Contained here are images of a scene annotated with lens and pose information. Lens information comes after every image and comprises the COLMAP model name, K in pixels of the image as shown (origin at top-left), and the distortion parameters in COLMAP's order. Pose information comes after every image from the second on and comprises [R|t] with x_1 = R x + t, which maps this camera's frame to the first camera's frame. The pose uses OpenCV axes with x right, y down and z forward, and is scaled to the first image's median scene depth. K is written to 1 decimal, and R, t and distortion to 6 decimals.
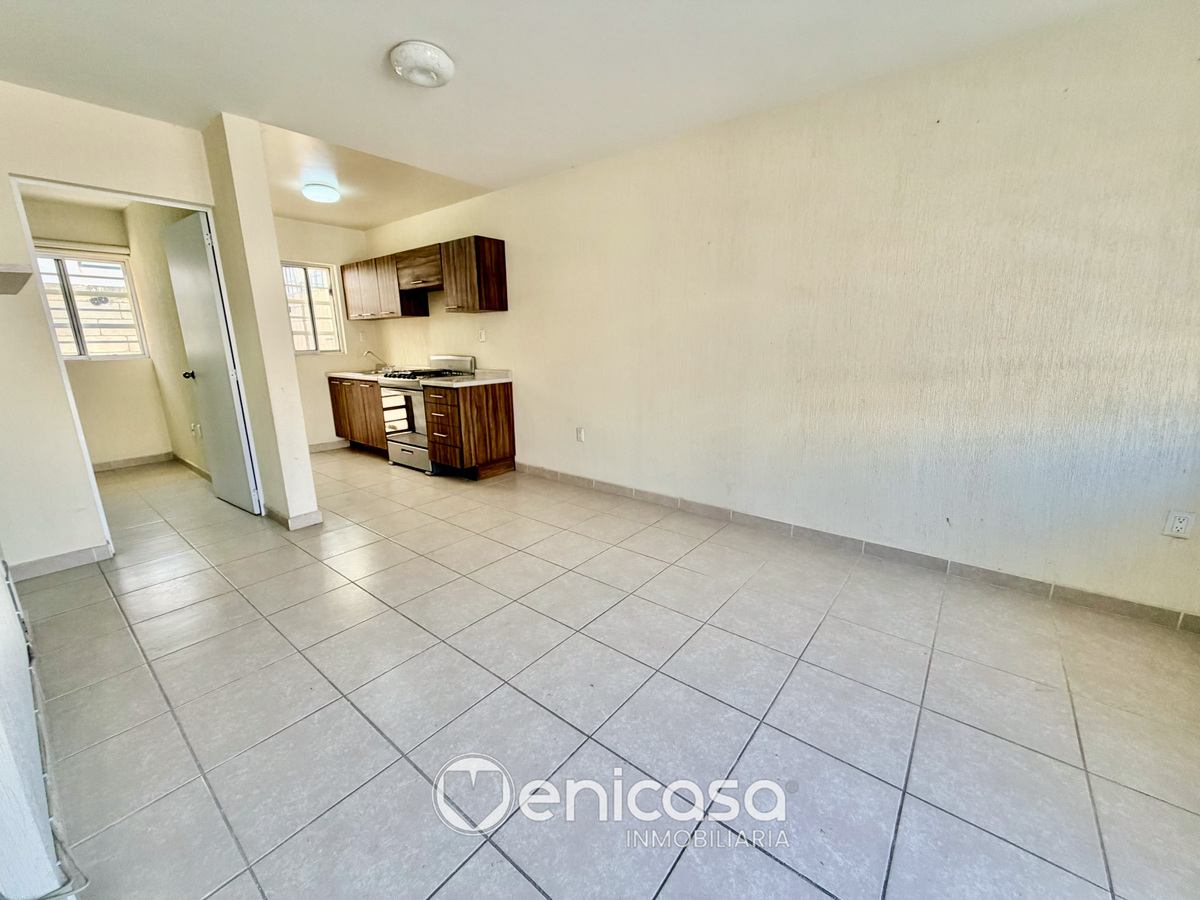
lens RADIAL K [[481.3, 0, 597.5], [0, 481.3, 452.5], [0, 0, 1]] dist [-0.000736, -0.000125]
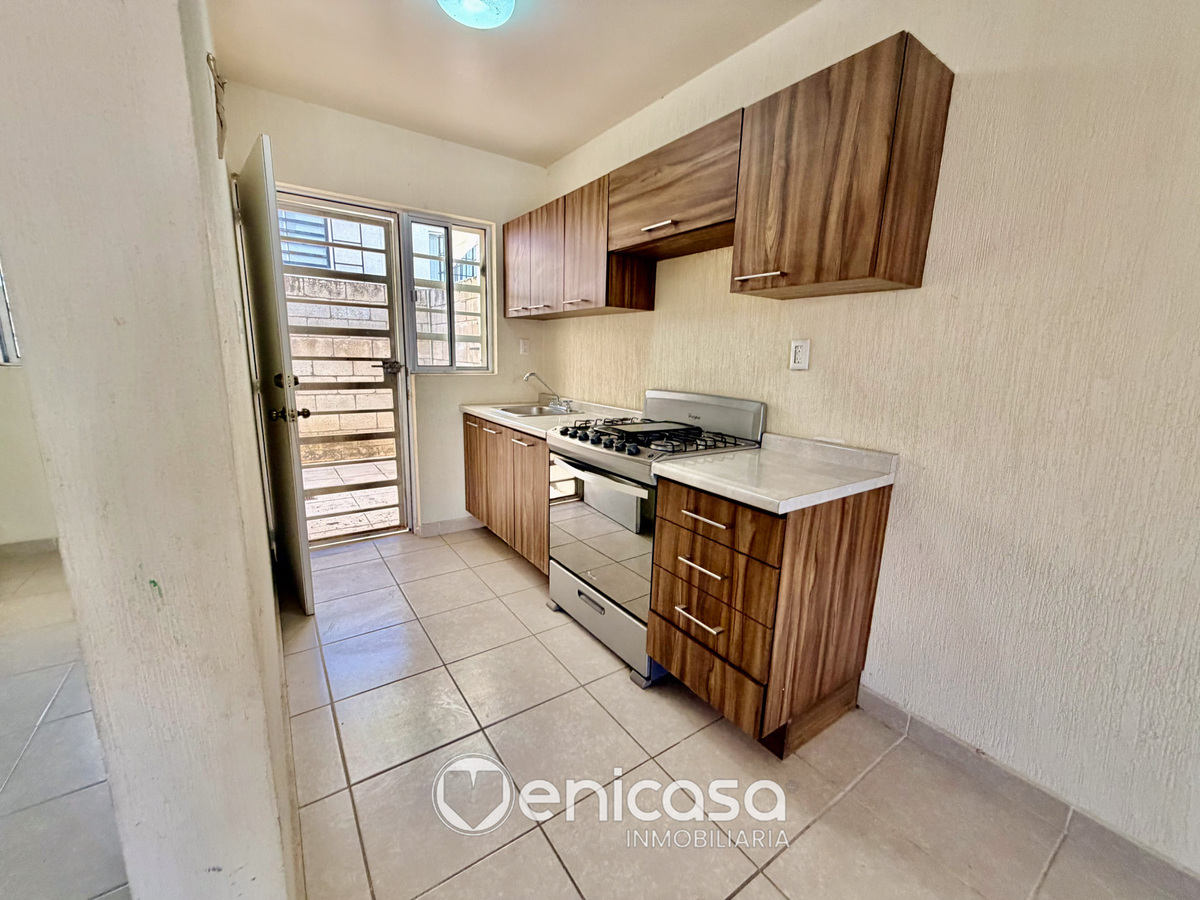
lens RADIAL K [[481.3, 0, 589.0], [0, 481.3, 449.7], [0, 0, 1]] dist [-0.000736, -0.000125]
pose [[0.954498, 0.094611, -0.282811, -0.296303], [-0.104769, 0.994275, -0.020976, -0.140989], [0.279207, 0.049652, 0.958946, 0.587945]]
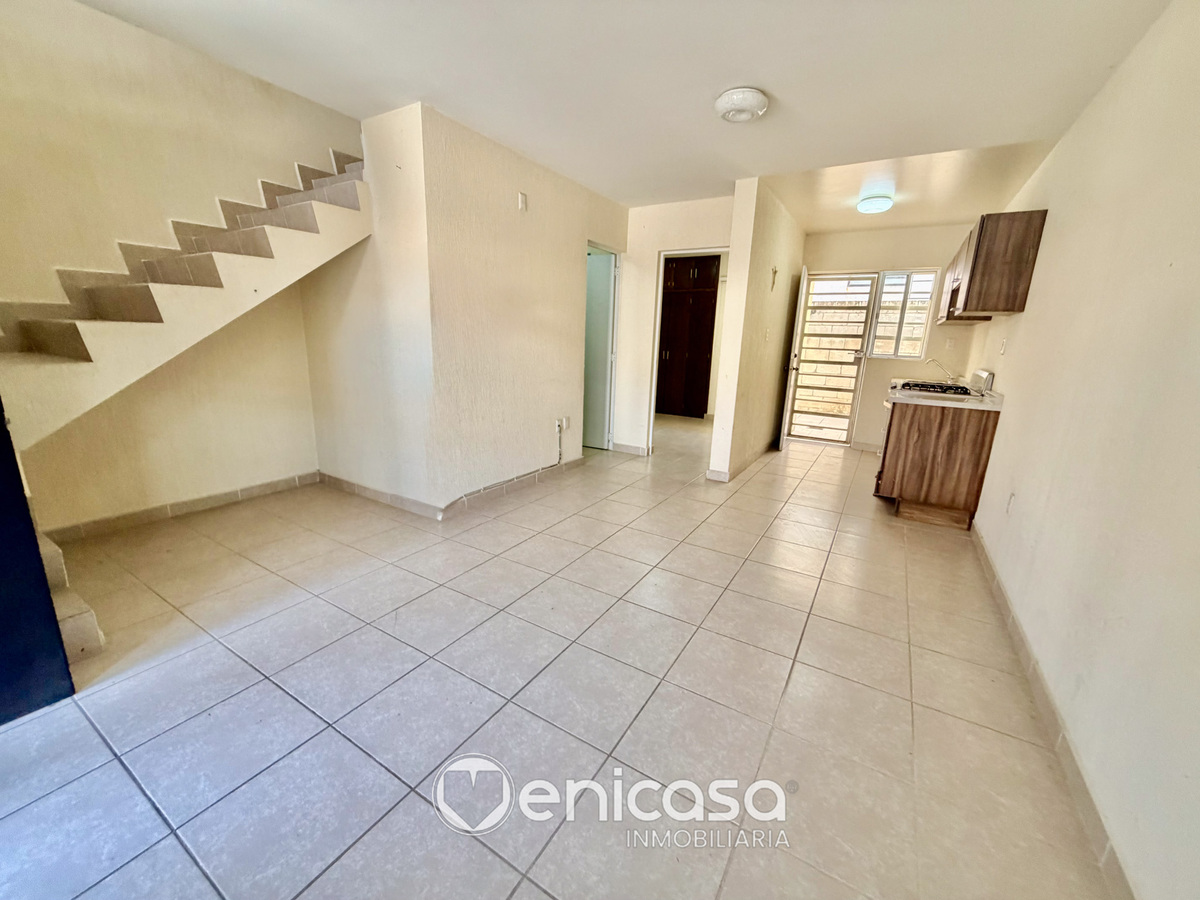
lens RADIAL K [[481.3, 0, 589.3], [0, 481.3, 447.7], [0, 0, 1]] dist [-0.000736, -0.000125]
pose [[0.112376, 0.241671, -0.963829, 0.451077], [-0.262614, 0.942708, 0.205756, -0.083096], [0.958335, 0.229993, 0.169404, 0.311454]]
